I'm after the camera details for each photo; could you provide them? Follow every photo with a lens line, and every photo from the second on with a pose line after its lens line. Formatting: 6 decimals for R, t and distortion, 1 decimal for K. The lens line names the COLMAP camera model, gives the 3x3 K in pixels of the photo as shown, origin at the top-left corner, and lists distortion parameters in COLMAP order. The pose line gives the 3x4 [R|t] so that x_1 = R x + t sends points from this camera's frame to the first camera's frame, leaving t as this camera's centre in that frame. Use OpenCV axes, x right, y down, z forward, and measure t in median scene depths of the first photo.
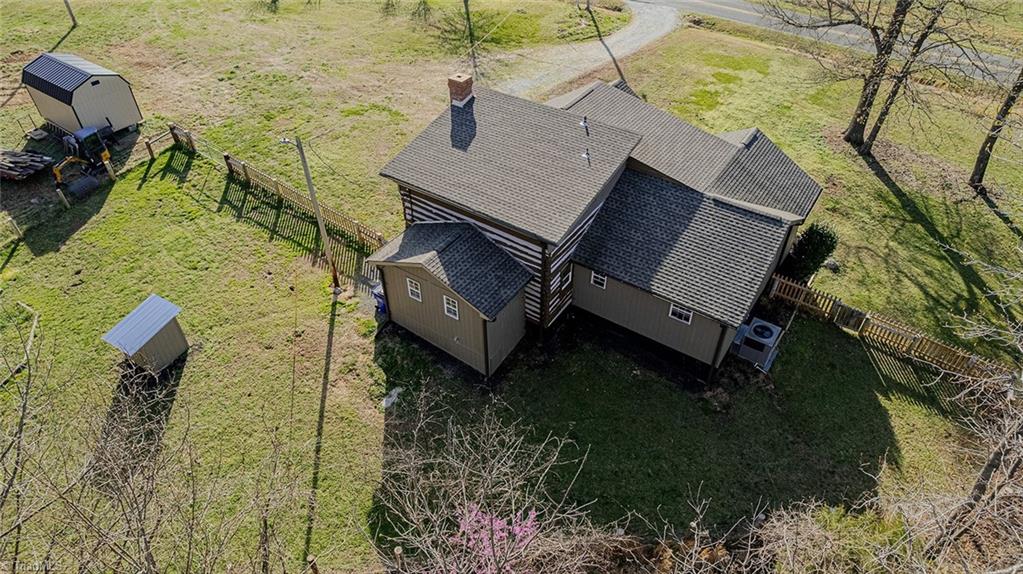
lens RADIAL K [[656.4, 0, 516.1], [0, 656.4, 287.1], [0, 0, 1]] dist [-0.029281, 0.002090]
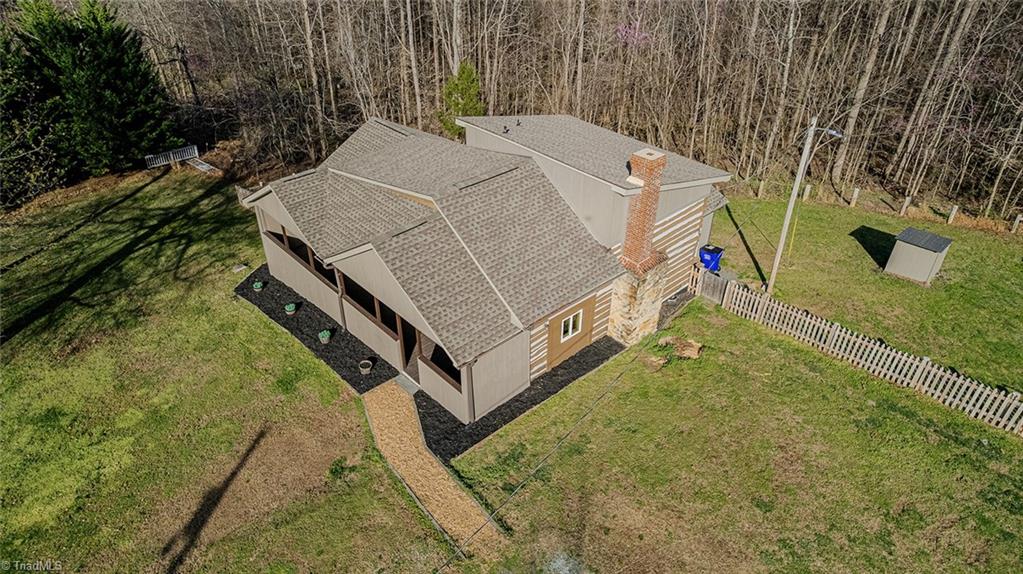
lens RADIAL K [[656.4, 0, 516.1], [0, 656.4, 287.1], [0, 0, 1]] dist [-0.029281, 0.002090]
pose [[-0.976082, -0.128444, 0.175402, -0.058171], [0.135583, 0.271039, 0.952972, -0.702946], [-0.169945, 0.953960, -0.247141, 0.958628]]
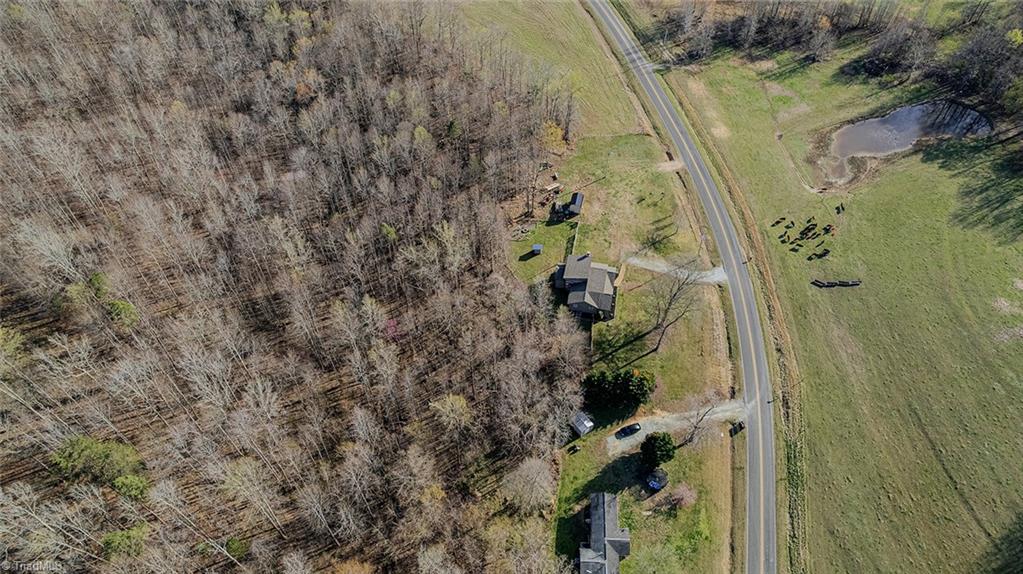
lens RADIAL K [[656.4, 0, 516.1], [0, 656.4, 287.1], [0, 0, 1]] dist [-0.029281, 0.002090]
pose [[0.387710, 0.696416, -0.603892, 2.496182], [-0.599796, 0.688072, 0.408414, -1.536050], [0.699947, 0.203866, 0.684480, -2.497455]]
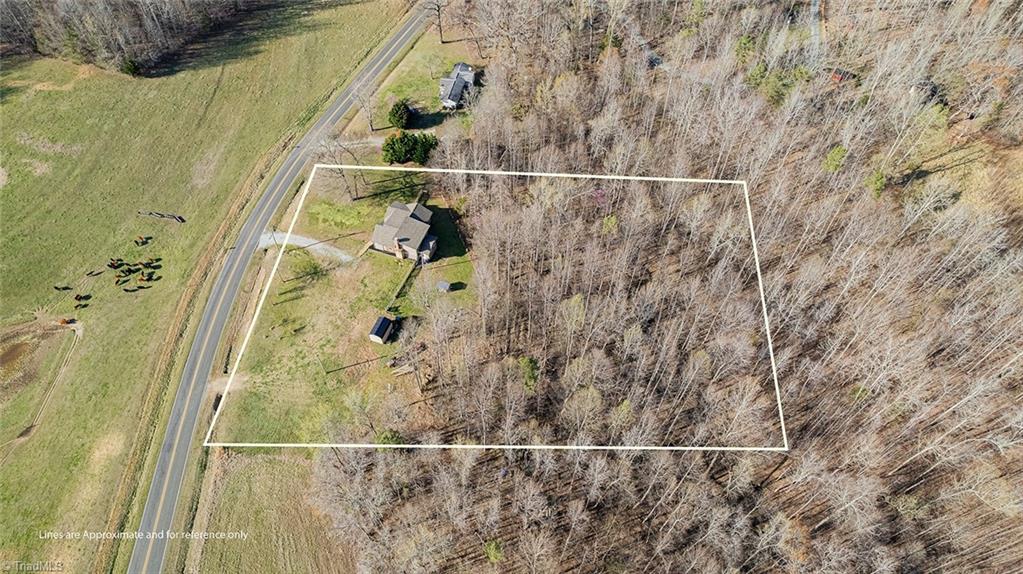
lens RADIAL K [[656.4, 0, 516.1], [0, 656.4, 287.1], [0, 0, 1]] dist [-0.029281, 0.002090]
pose [[-0.271321, -0.784752, 0.557269, -2.754467], [0.618415, 0.301526, 0.725703, -2.616692], [-0.737528, 0.541522, 0.403493, -1.306483]]
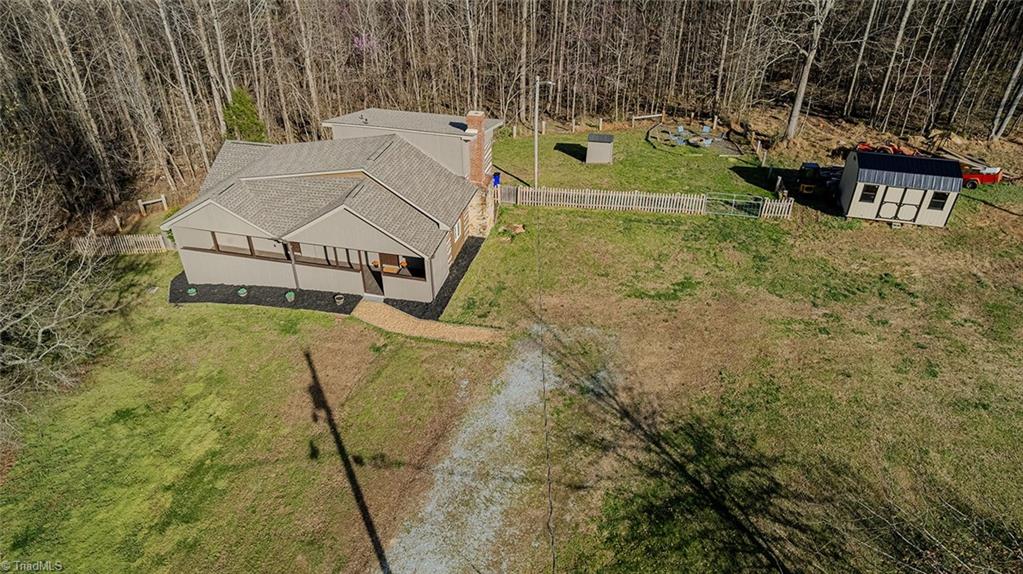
lens RADIAL K [[656.4, 0, 516.1], [0, 656.4, 287.1], [0, 0, 1]] dist [-0.029281, 0.002090]
pose [[-0.930168, 0.201048, -0.307191, 0.192066], [-0.245406, 0.281844, 0.927545, -0.960276], [0.273062, 0.938160, -0.212824, 1.117591]]
